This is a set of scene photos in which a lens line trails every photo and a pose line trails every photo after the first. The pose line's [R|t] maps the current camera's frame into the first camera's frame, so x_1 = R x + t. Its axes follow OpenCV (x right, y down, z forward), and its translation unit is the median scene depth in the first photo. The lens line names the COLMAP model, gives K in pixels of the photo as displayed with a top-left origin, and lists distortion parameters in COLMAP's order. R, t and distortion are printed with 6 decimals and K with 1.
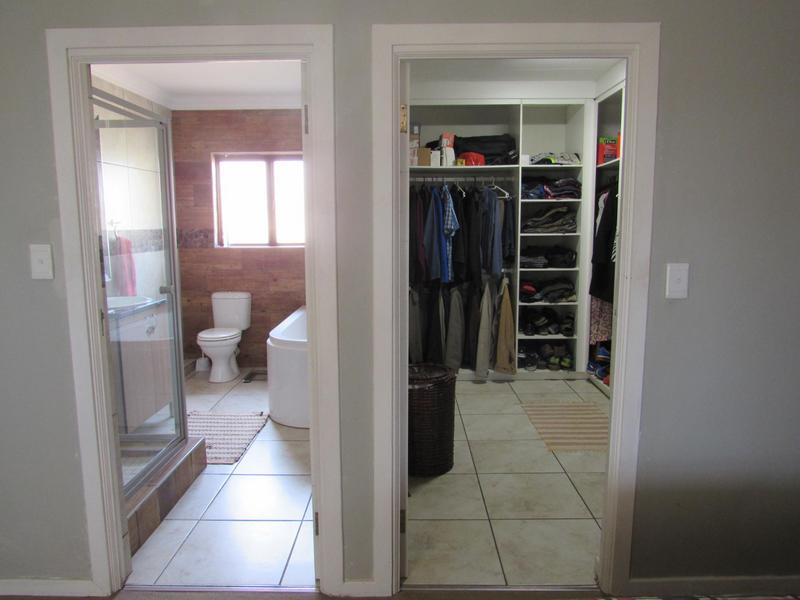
lens RADIAL K [[570.0, 0, 400.7], [0, 570.0, 298.2], [0, 0, 1]] dist [-0.029413, 0.002342]
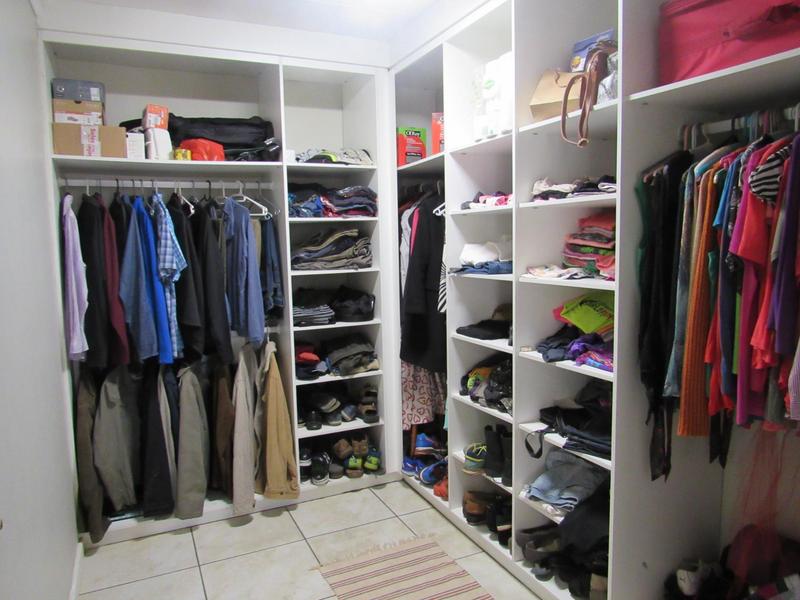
lens RADIAL K [[570.0, 0, 398.5], [0, 570.0, 300.6], [0, 0, 1]] dist [-0.029413, 0.002342]
pose [[0.899919, -0.059151, 0.432026, 0.043927], [0.074941, 0.996995, -0.019600, -0.060249], [-0.429568, 0.050015, 0.901648, 0.381133]]
